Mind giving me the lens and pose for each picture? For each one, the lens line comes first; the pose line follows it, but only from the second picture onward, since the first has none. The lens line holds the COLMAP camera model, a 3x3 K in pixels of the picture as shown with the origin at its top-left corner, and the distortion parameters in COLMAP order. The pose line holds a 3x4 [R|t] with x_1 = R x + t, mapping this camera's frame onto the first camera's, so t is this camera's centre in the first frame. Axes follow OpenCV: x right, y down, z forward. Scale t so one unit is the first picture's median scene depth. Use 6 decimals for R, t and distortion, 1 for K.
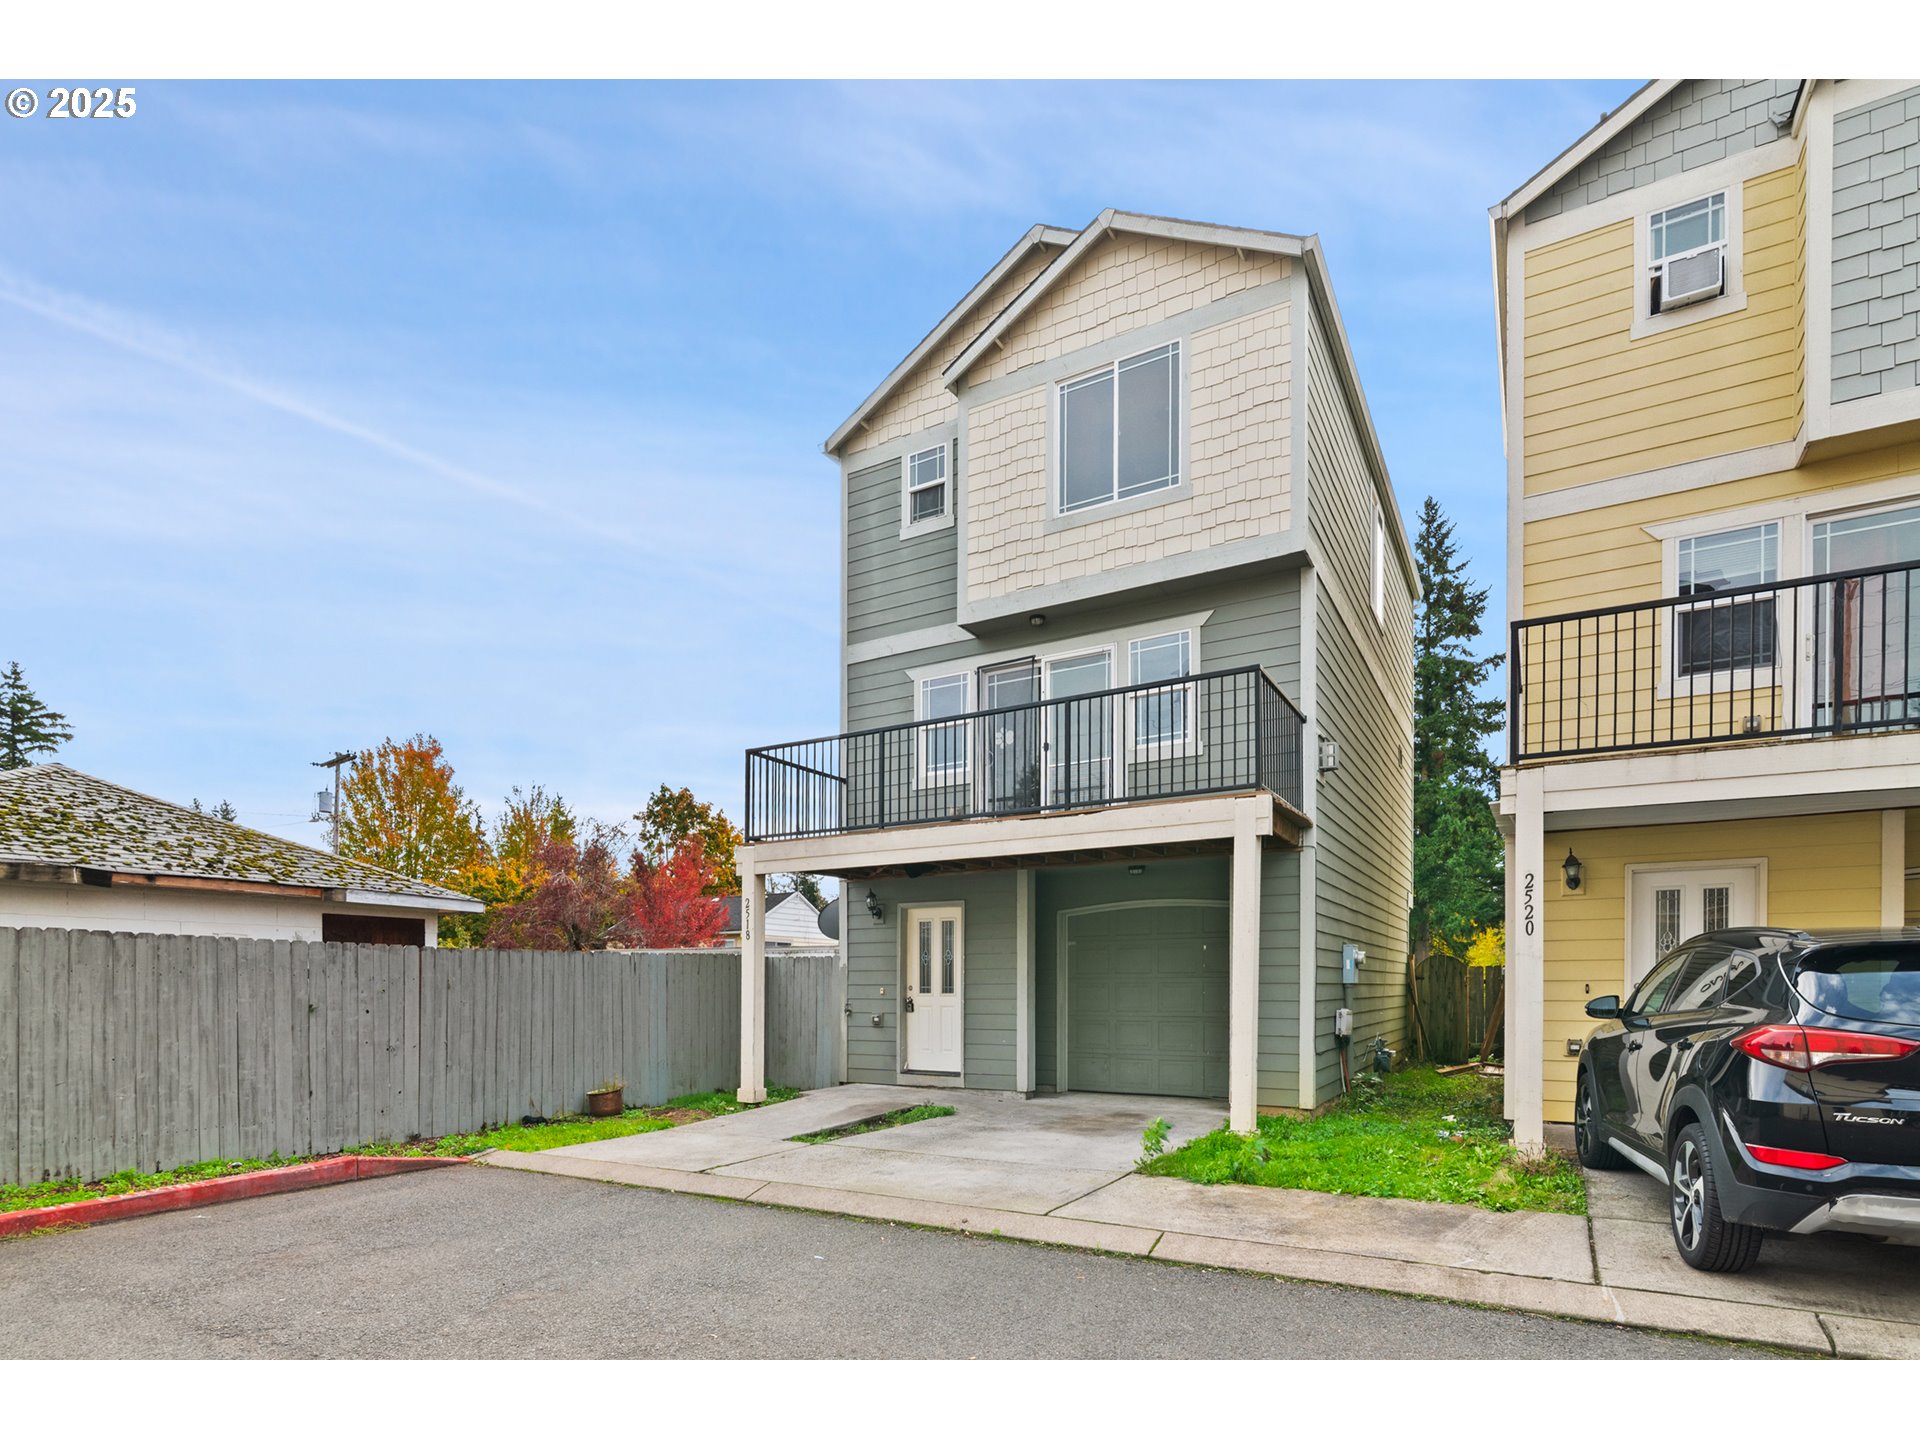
lens RADIAL K [[894.0, 0, 958.0], [0, 894.0, 733.6], [0, 0, 1]] dist [-0.002142, 0.000108]
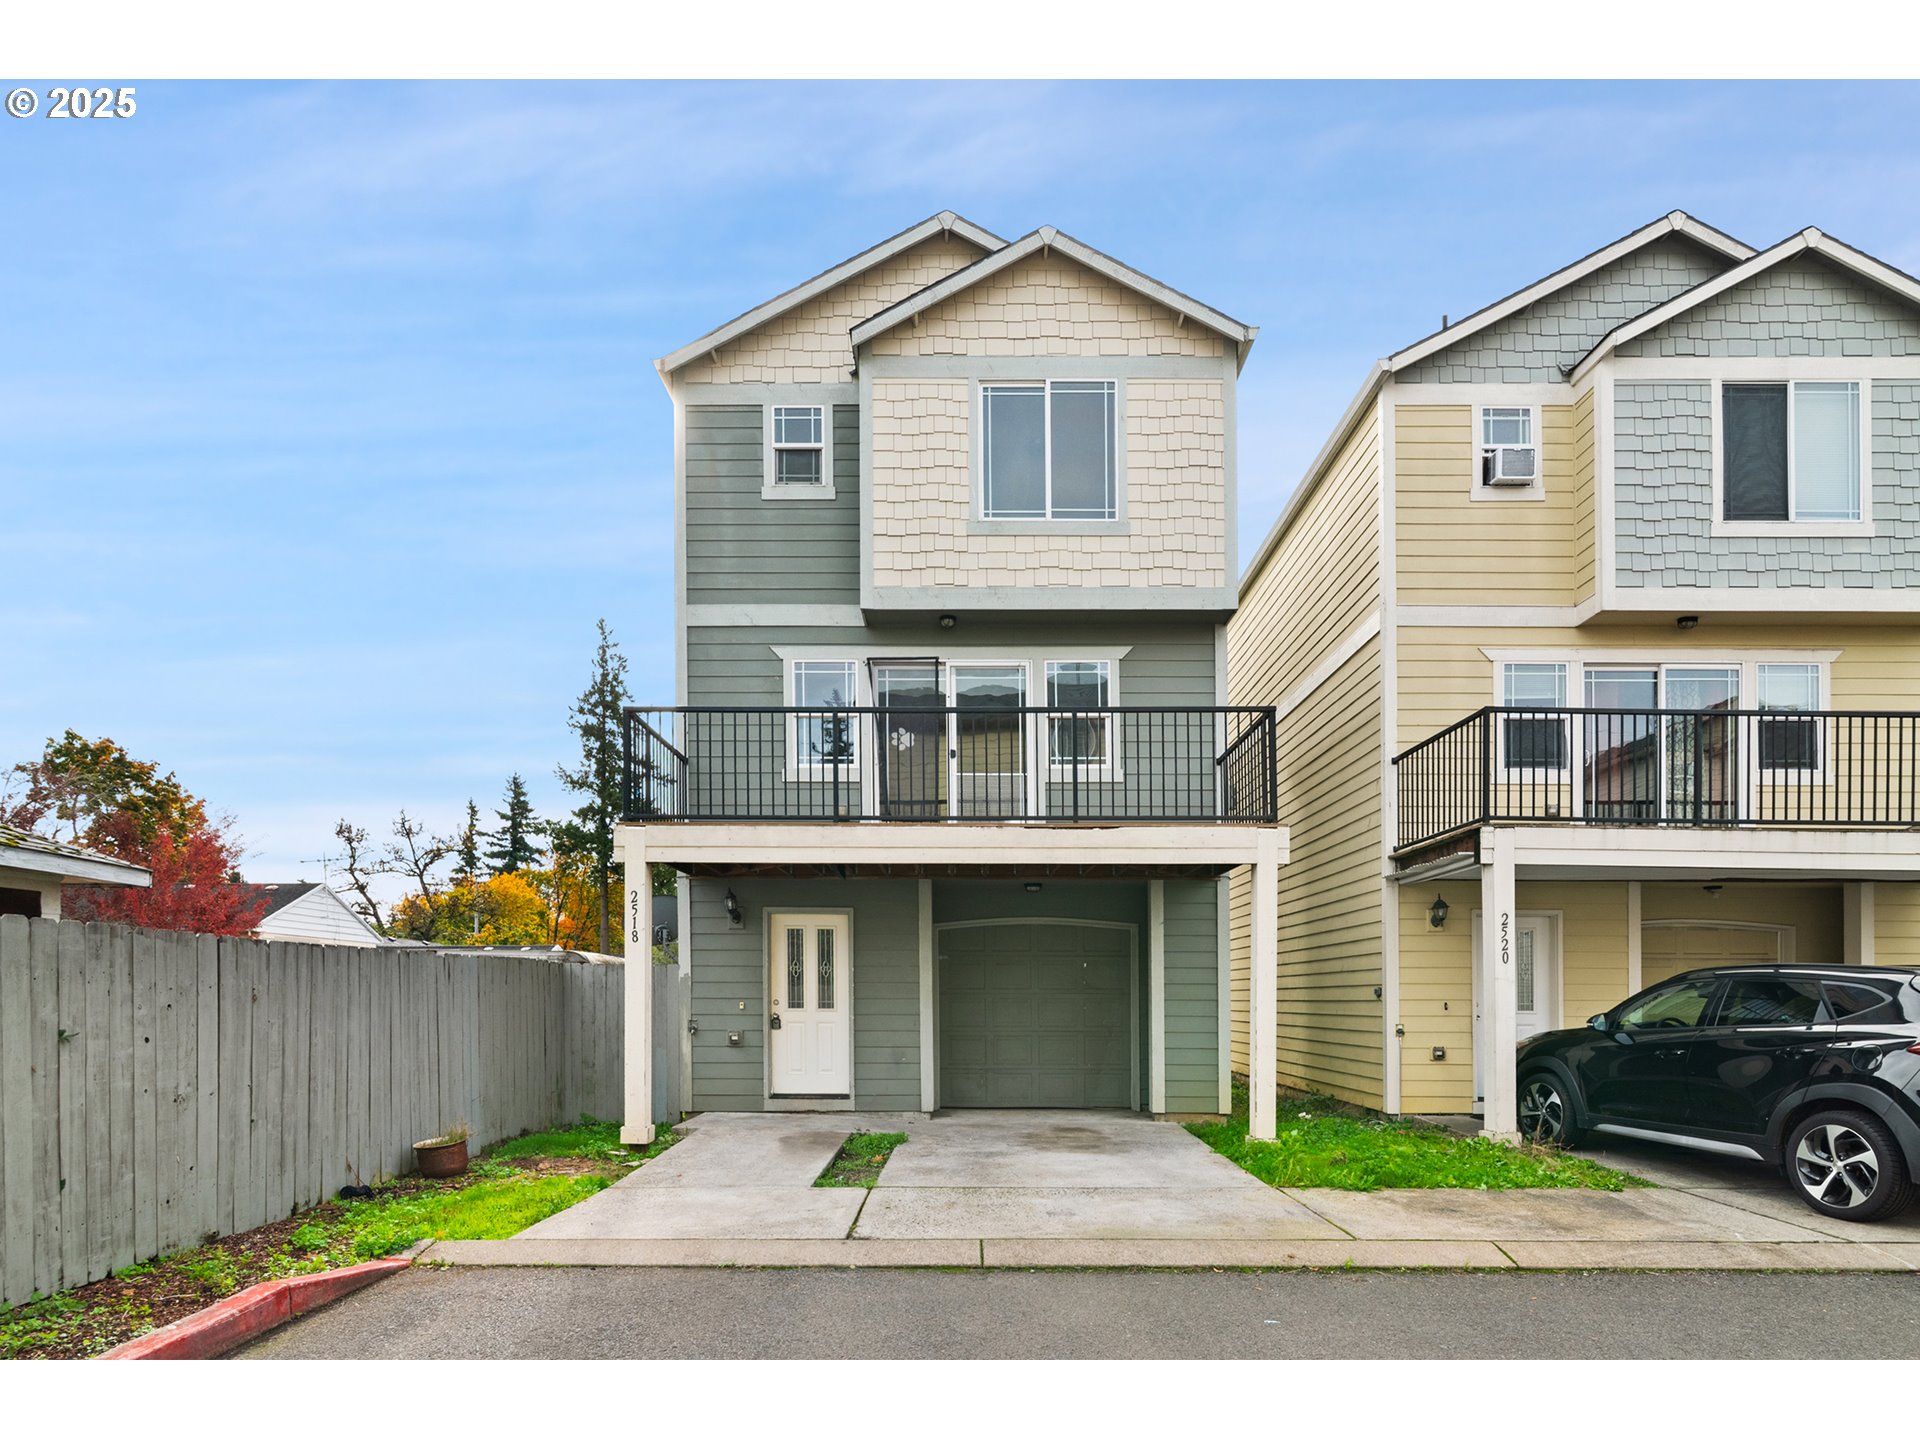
lens RADIAL K [[873.0, 0, 960.1], [0, 873.0, 781.7], [0, 0, 1]] dist [-0.001266, 0.000476]
pose [[0.878251, 0.120831, 0.462682, -0.343426], [-0.135192, 0.990817, -0.002137, 0.047788], [-0.458691, -0.060674, 0.886522, 0.172378]]
